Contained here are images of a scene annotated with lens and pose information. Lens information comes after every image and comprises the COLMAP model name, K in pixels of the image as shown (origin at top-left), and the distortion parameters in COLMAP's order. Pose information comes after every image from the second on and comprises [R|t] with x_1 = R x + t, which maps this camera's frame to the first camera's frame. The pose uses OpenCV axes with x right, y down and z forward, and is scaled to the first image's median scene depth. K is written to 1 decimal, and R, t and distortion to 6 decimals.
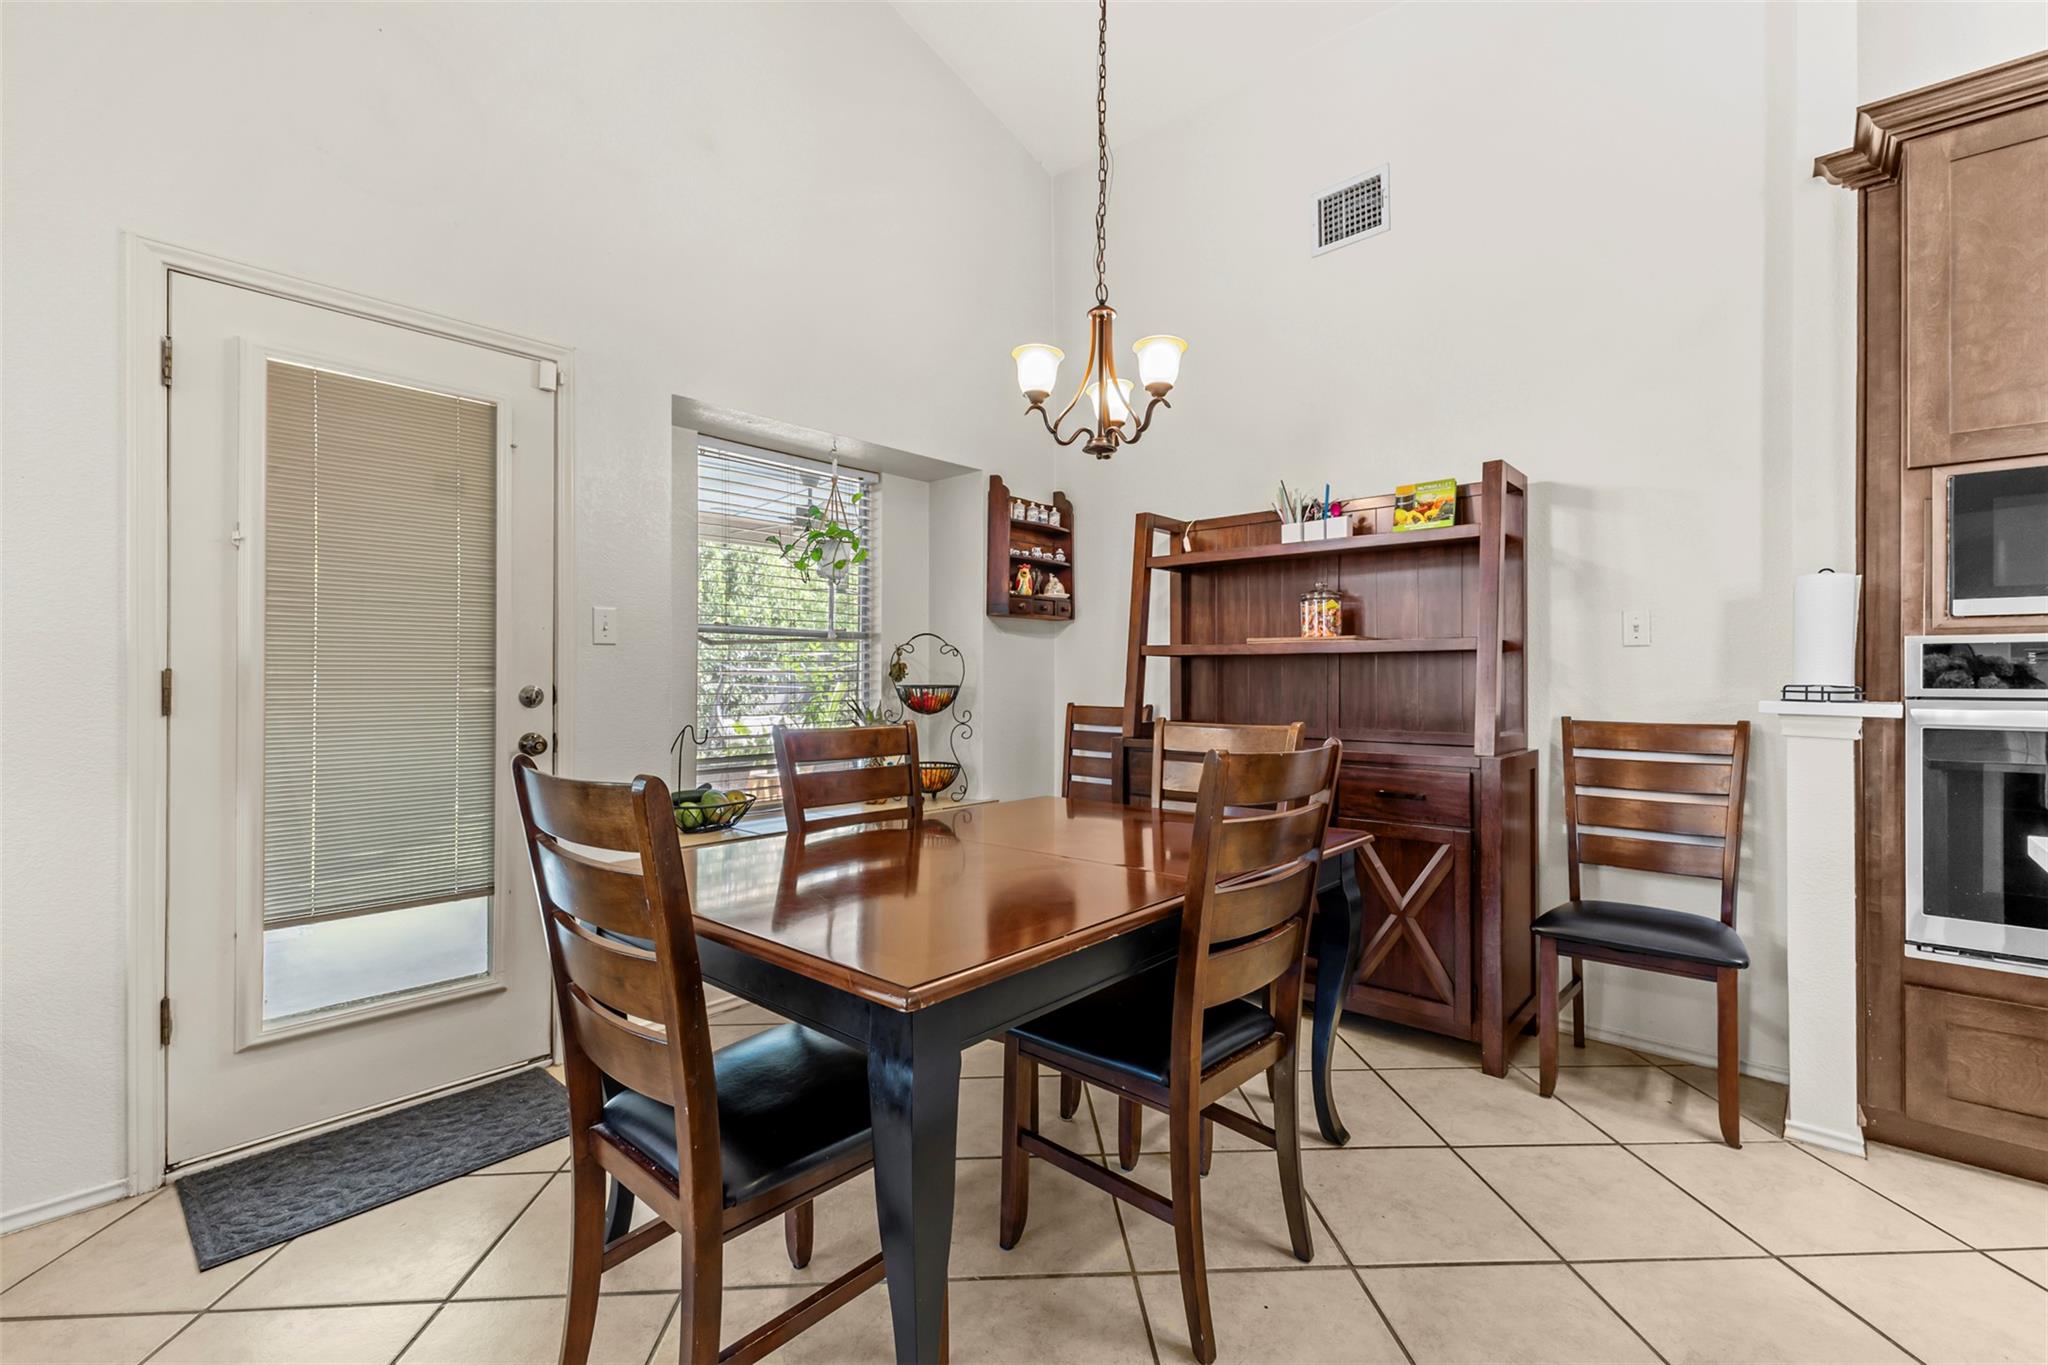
lens RADIAL K [[887.0, 0, 1032.2], [0, 887.0, 671.4], [0, 0, 1]] dist [0.009379, -0.000942]
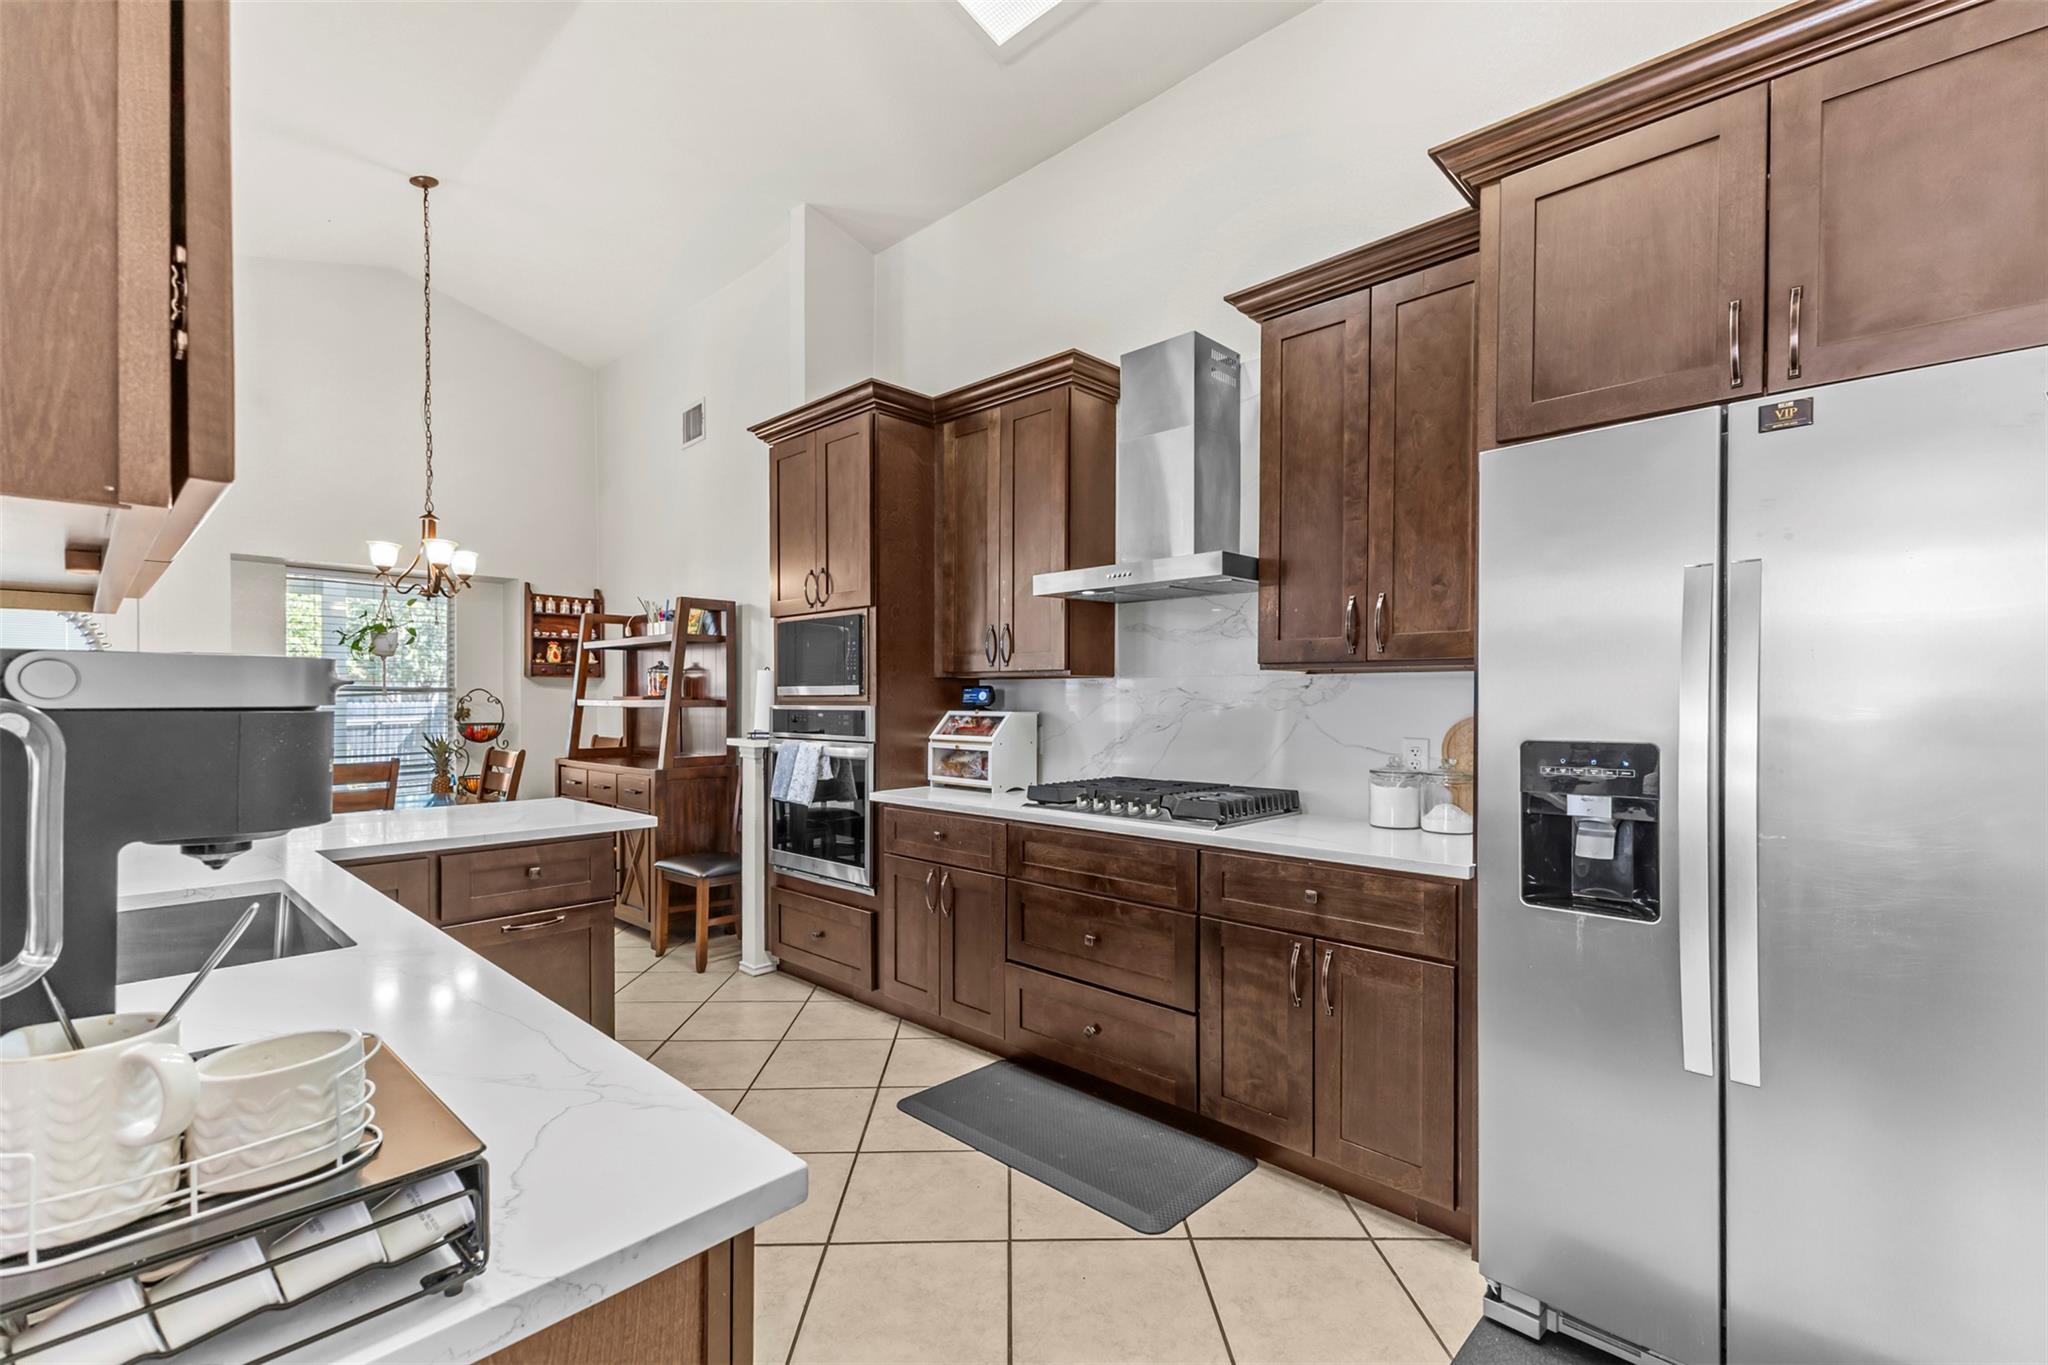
lens RADIAL K [[887.0, 0, 1010.8], [0, 887.0, 692.8], [0, 0, 1]] dist [0.009379, -0.000942]
pose [[0.999095, 0.004885, -0.042247, 0.829423], [-0.004817, 0.999987, 0.001710, -0.042117], [0.042255, -0.001505, 0.999106, -0.456442]]
